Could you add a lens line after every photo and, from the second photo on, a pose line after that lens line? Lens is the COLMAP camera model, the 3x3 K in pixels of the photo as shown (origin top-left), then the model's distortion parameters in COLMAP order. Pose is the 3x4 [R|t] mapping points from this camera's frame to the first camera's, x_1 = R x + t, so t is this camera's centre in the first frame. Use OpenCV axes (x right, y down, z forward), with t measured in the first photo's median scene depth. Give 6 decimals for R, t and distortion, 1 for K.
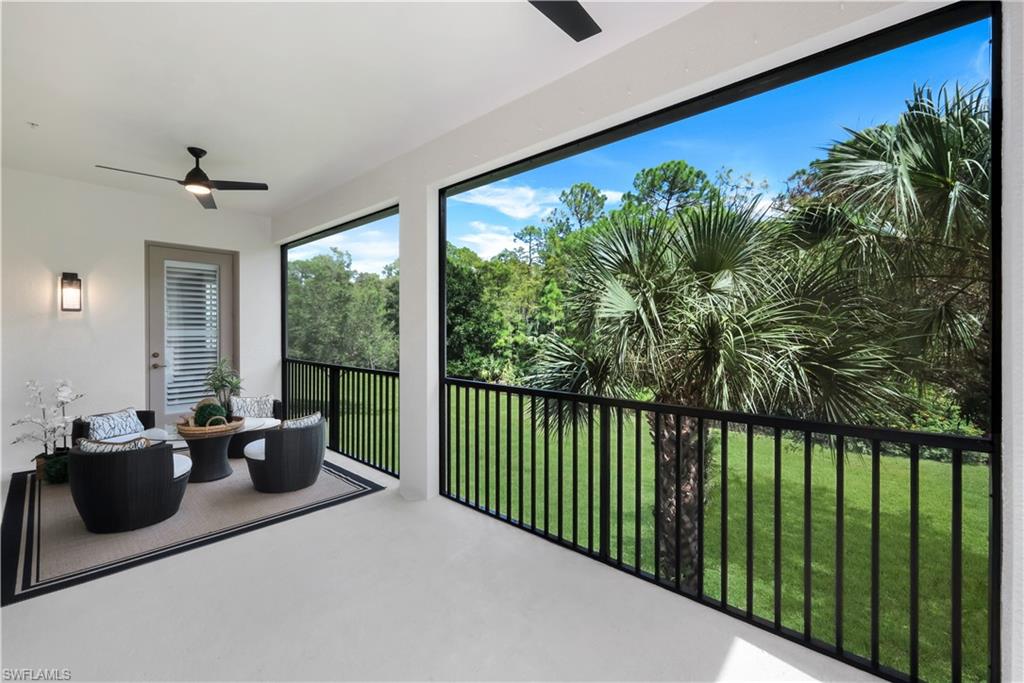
lens RADIAL K [[420.2, 0, 507.5], [0, 420.2, 325.9], [0, 0, 1]] dist [0.000606, 0.000256]
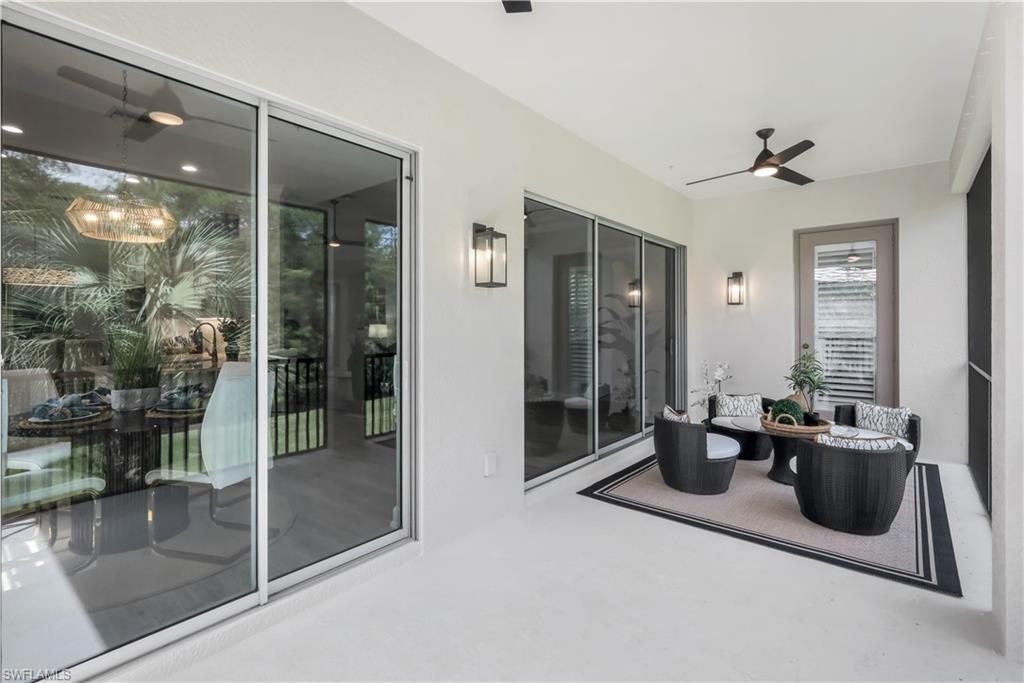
lens RADIAL K [[478.3, 0, 509.5], [0, 478.3, 325.3], [0, 0, 1]] dist [0.000665, 0.000171]
pose [[0.038407, -0.000018, -0.999262, 0.300774], [0.013116, 0.999914, 0.000486, 0.015080], [0.999176, -0.013125, 0.038404, 0.351892]]
